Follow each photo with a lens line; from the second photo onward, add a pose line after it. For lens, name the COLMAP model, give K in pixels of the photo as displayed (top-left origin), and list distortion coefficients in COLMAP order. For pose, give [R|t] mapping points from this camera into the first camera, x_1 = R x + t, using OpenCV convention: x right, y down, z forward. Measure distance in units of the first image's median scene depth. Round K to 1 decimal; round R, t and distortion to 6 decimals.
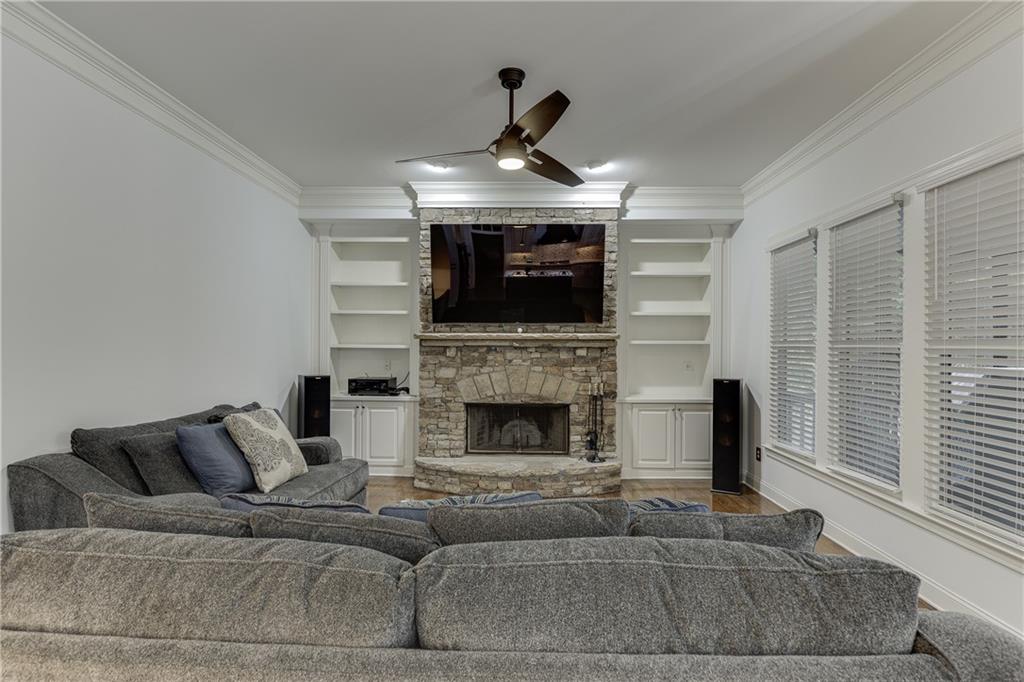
lens RADIAL K [[487.8, 0, 532.0], [0, 487.8, 346.8], [0, 0, 1]] dist [-0.003144, -0.000312]
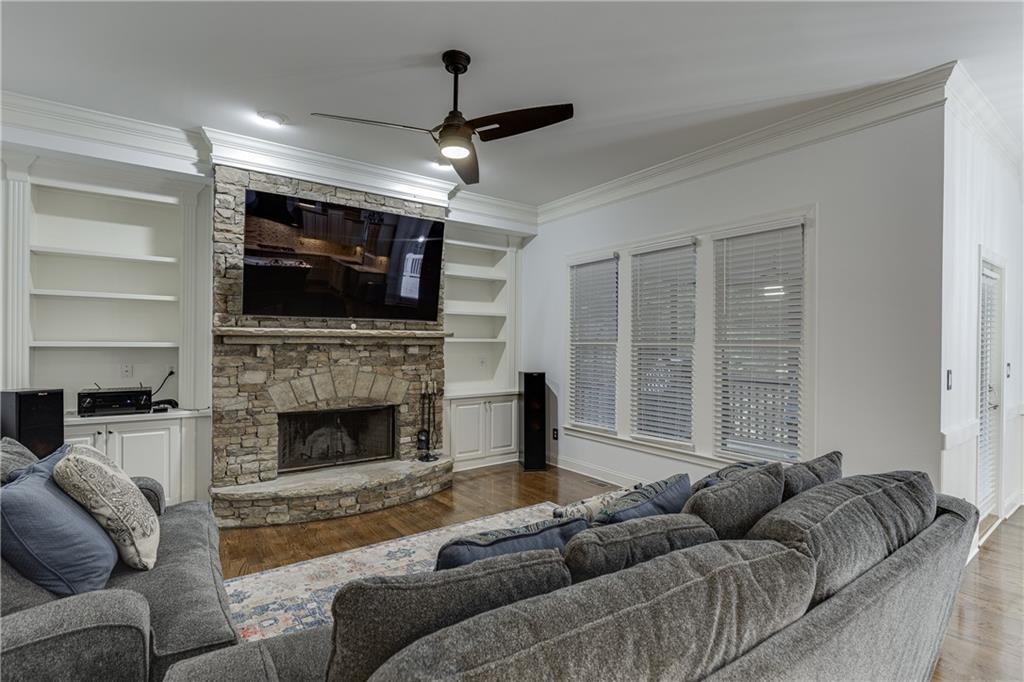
lens RADIAL K [[487.8, 0, 507.5], [0, 487.8, 347.0], [0, 0, 1]] dist [-0.003144, -0.000312]
pose [[0.796415, -0.004823, 0.604731, -0.331885], [0.000754, 0.999975, 0.006982, -0.001904], [-0.604750, -0.005104, 0.796399, 0.112997]]
